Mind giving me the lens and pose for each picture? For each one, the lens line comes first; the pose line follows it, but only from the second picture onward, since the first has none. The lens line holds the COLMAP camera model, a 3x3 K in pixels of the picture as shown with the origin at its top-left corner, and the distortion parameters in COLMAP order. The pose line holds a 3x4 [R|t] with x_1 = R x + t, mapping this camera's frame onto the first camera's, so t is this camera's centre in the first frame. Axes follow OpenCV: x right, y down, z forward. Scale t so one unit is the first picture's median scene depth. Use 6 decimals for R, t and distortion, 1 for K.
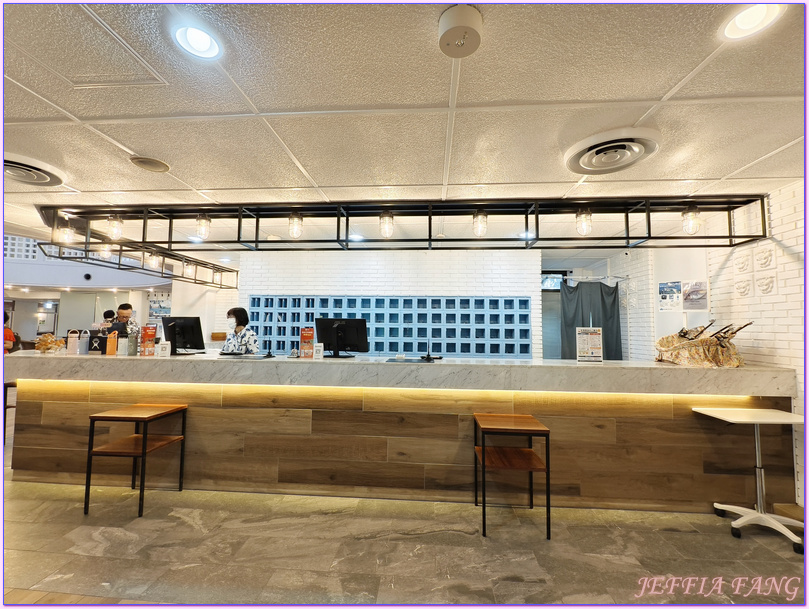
lens RADIAL K [[366.3, 0, 403.3], [0, 366.3, 301.9], [0, 0, 1]] dist [-0.001382, -0.000849]
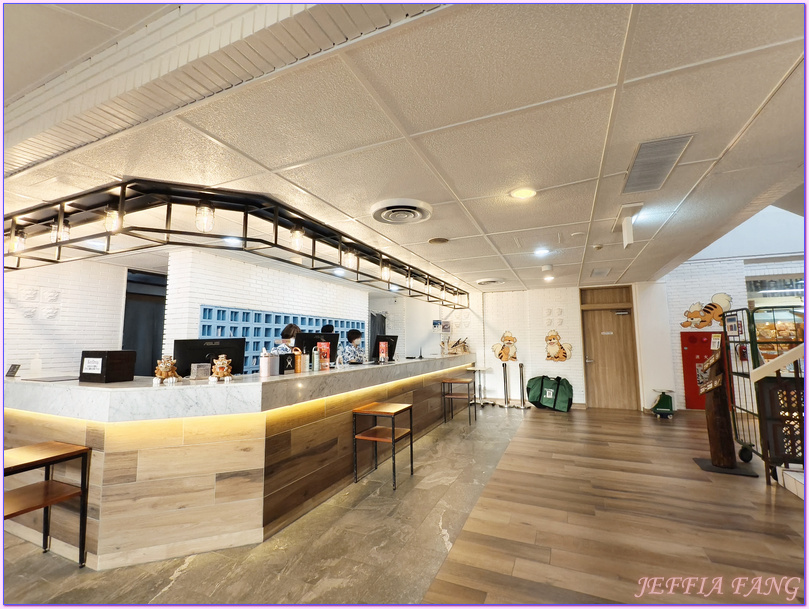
lens RADIAL K [[366.3, 0, 403.3], [0, 366.3, 301.9], [0, 0, 1]] dist [-0.001382, -0.000849]
pose [[0.336439, 0.087868, 0.937597, -1.749579], [-0.059801, 0.995621, -0.071848, 0.013956], [-0.939805, -0.031897, 0.340220, 0.460728]]
